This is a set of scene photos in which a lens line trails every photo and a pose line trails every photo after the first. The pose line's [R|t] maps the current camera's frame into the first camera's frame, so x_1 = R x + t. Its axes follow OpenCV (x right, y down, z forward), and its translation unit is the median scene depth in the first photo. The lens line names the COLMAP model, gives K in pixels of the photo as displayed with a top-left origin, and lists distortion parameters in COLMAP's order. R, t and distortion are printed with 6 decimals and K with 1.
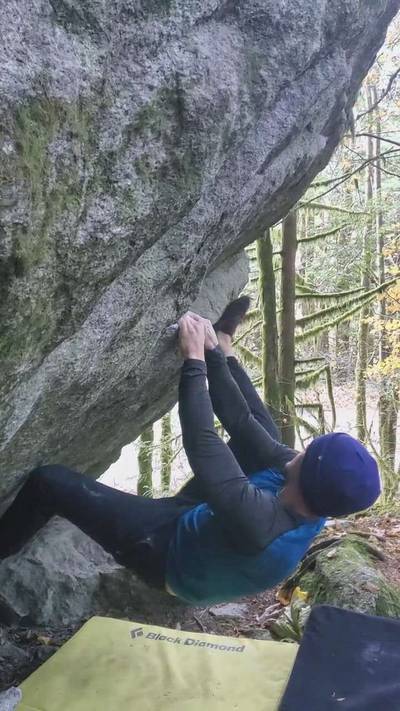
lens RADIAL K [[688.9, 0, 200.0], [0, 688.9, 355.5], [0, 0, 1]] dist [0.234282, -0.590592]
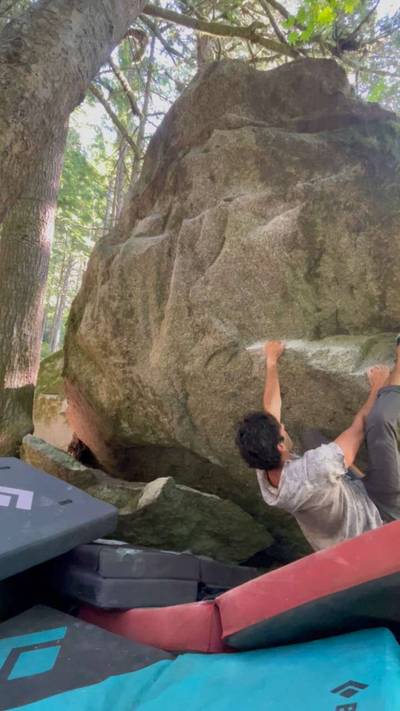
lens RADIAL K [[324.7, 0, 207.7], [0, 324.7, 356.4], [0, 0, 1]] dist [0.033602, -0.000273]
pose [[-0.211917, -0.317134, -0.924401, 1.600738], [-0.148849, 0.945323, -0.290188, 0.511875], [0.965886, 0.076101, -0.247536, 2.019992]]
